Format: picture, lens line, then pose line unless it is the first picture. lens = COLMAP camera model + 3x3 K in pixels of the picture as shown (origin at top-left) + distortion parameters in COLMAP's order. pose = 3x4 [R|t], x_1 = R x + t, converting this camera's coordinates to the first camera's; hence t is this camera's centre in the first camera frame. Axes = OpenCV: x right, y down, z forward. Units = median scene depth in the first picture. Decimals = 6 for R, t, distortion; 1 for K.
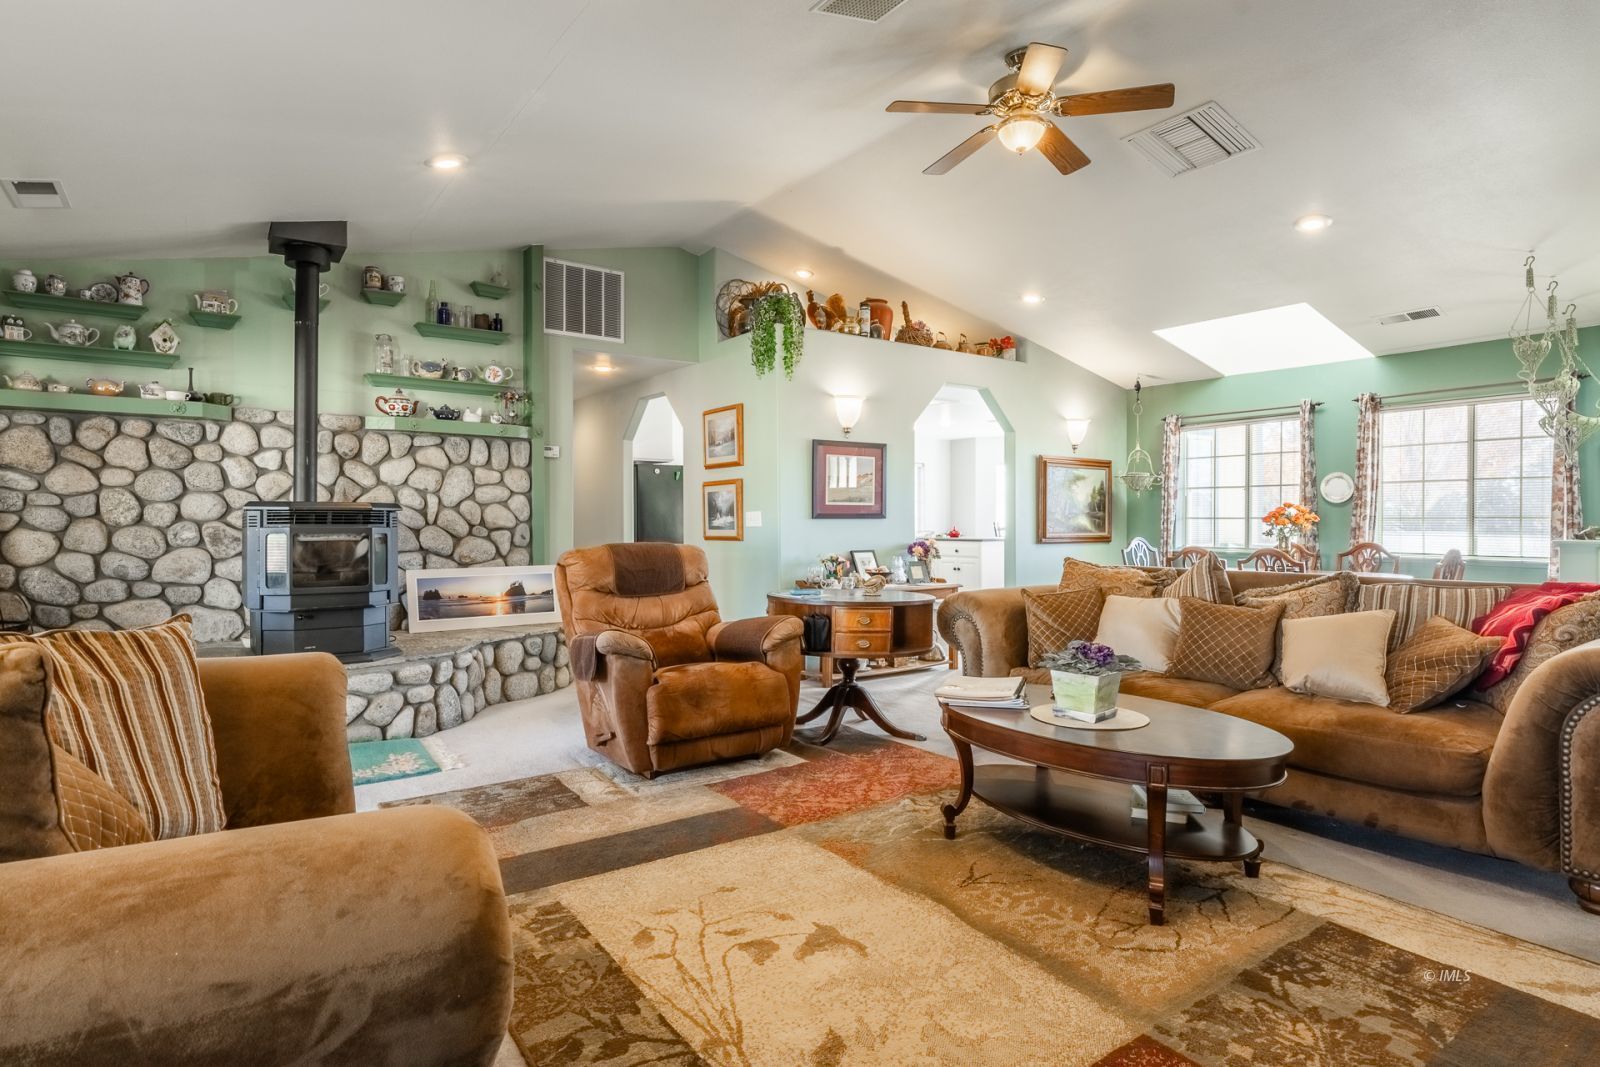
lens RADIAL K [[840.4, 0, 776.8], [0, 840.4, 501.8], [0, 0, 1]] dist [-0.012309, 0.000054]
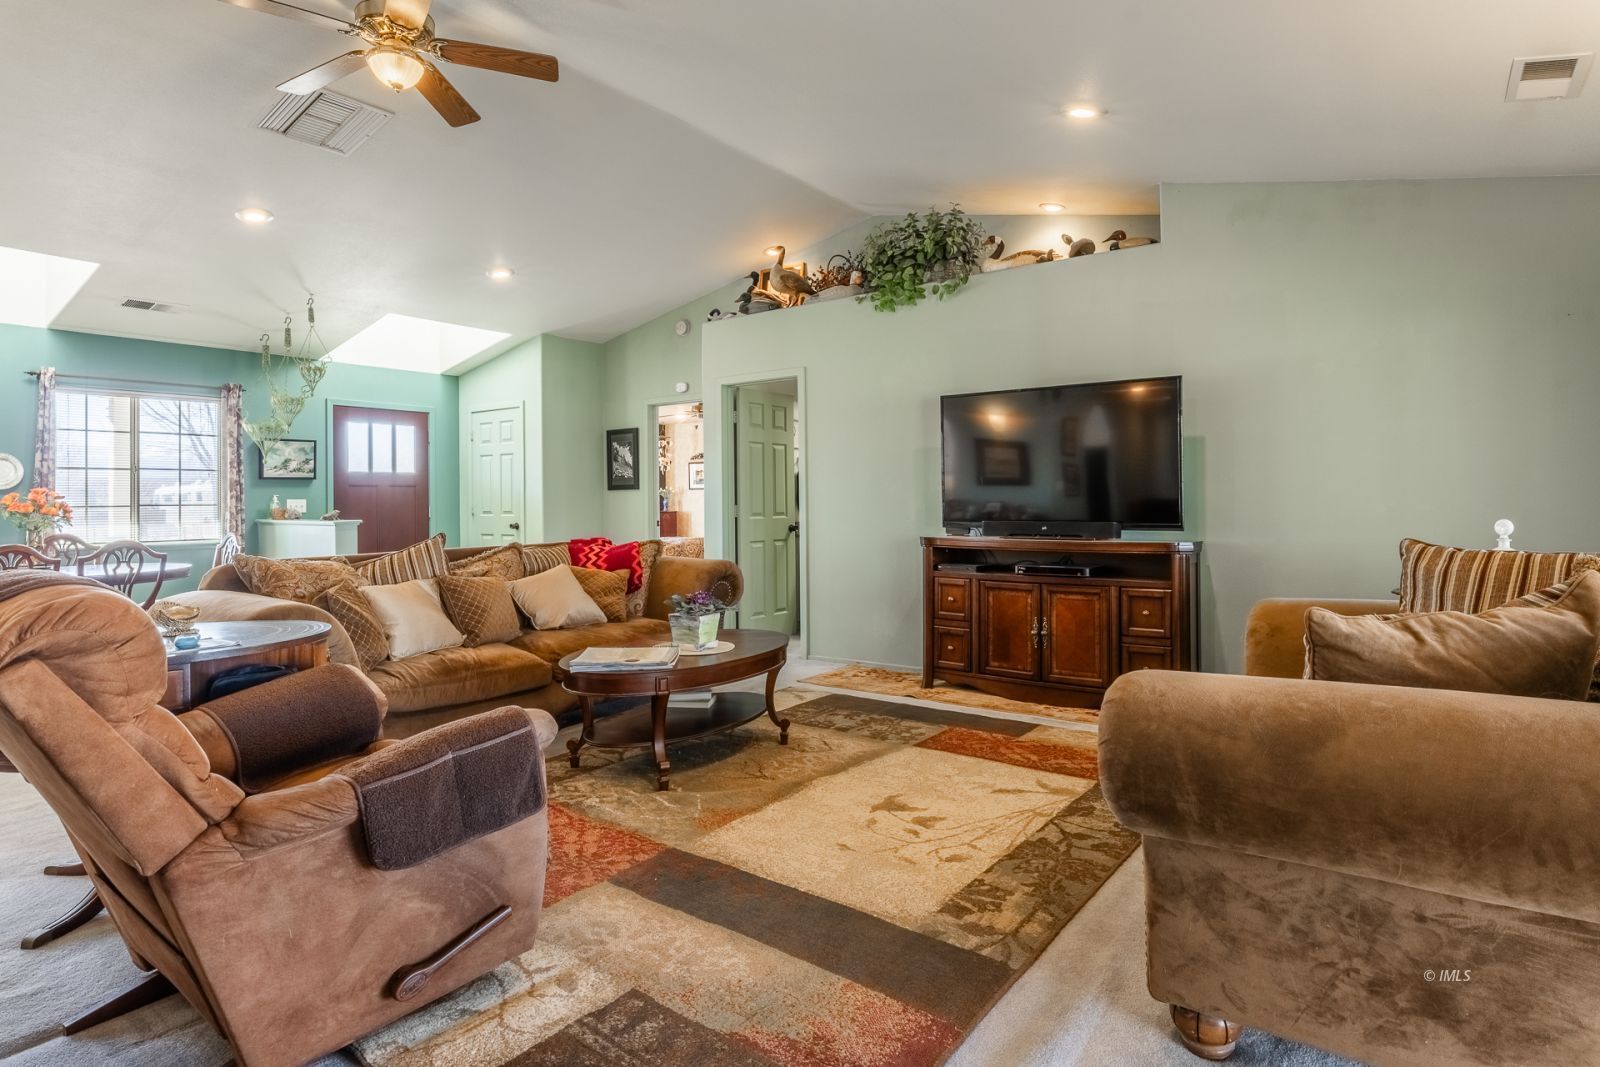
lens RADIAL K [[860.6, 0, 773.1], [0, 860.6, 490.4], [0, 0, 1]] dist [-0.004861, 0.000300]
pose [[-0.300778, 0.011669, 0.953623, -0.822638], [-0.010325, 0.999827, -0.015491, 0.015815], [-0.953638, -0.014506, -0.300605, 1.071754]]
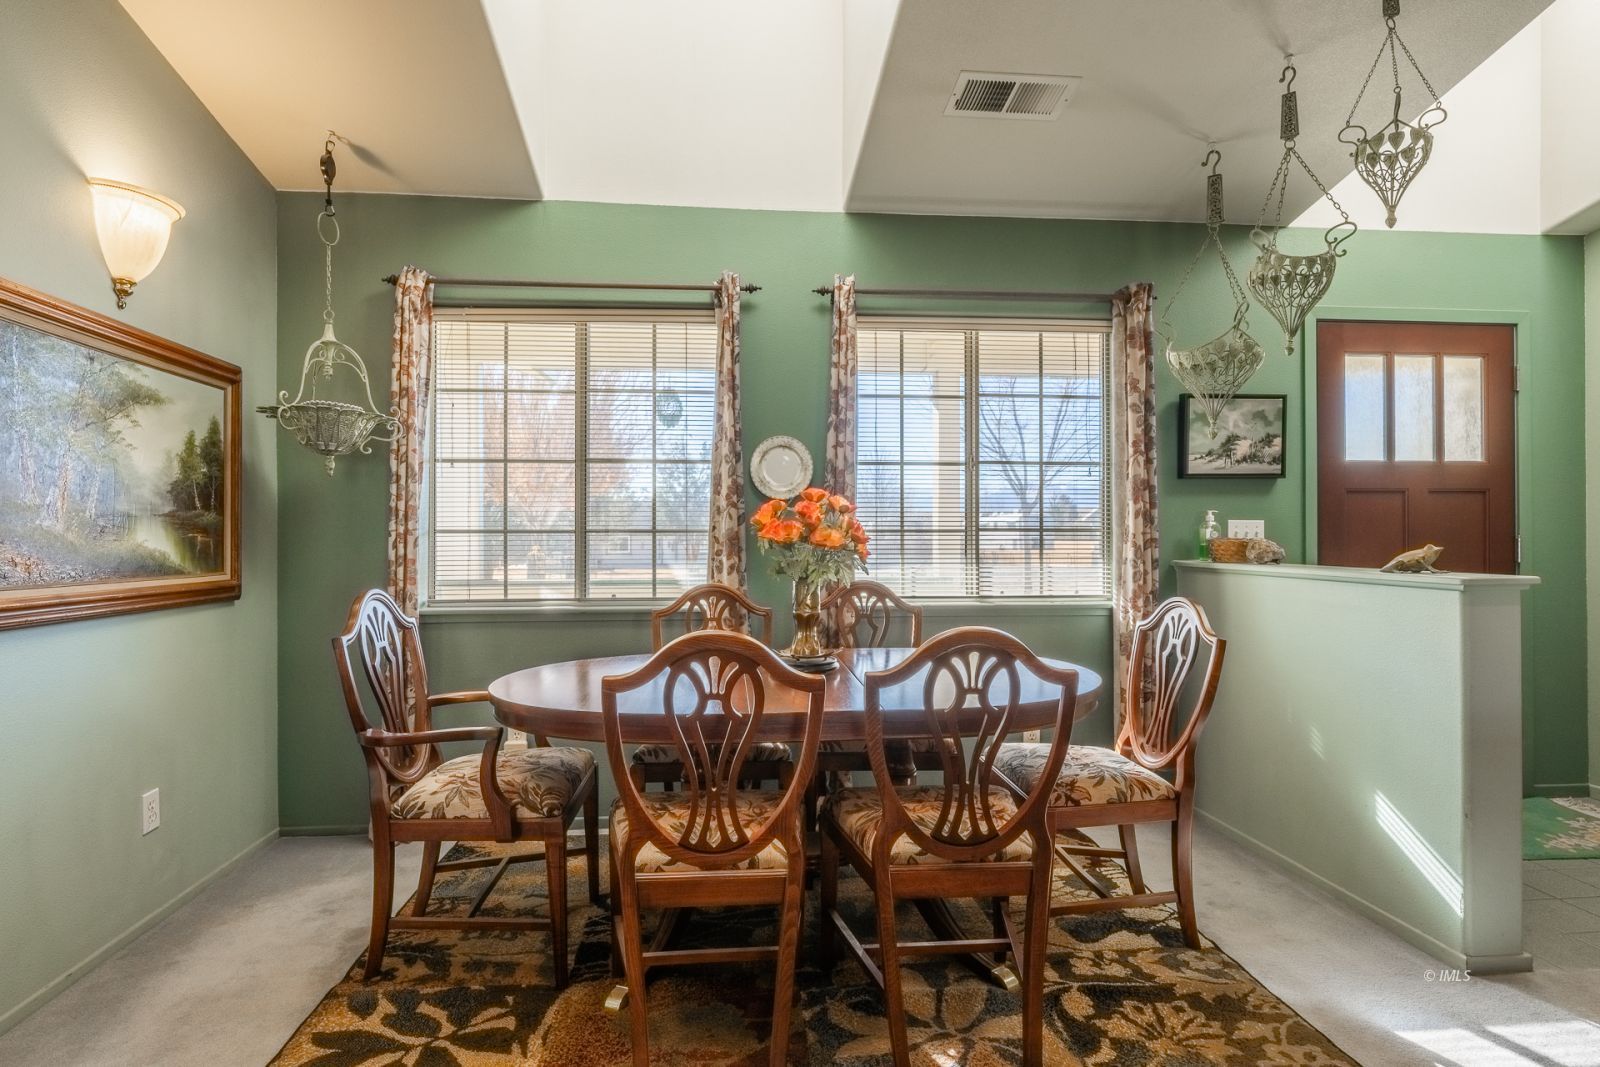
lens RADIAL K [[843.4, 0, 800.0], [0, 843.4, 533.5], [0, 0, 1]] dist [-0.002836, -0.000402]
pose [[0.483509, -0.001801, 0.875337, 0.513144], [-0.015985, 0.999813, 0.010886, 0.032598], [-0.875193, -0.019256, 0.483390, 1.570600]]
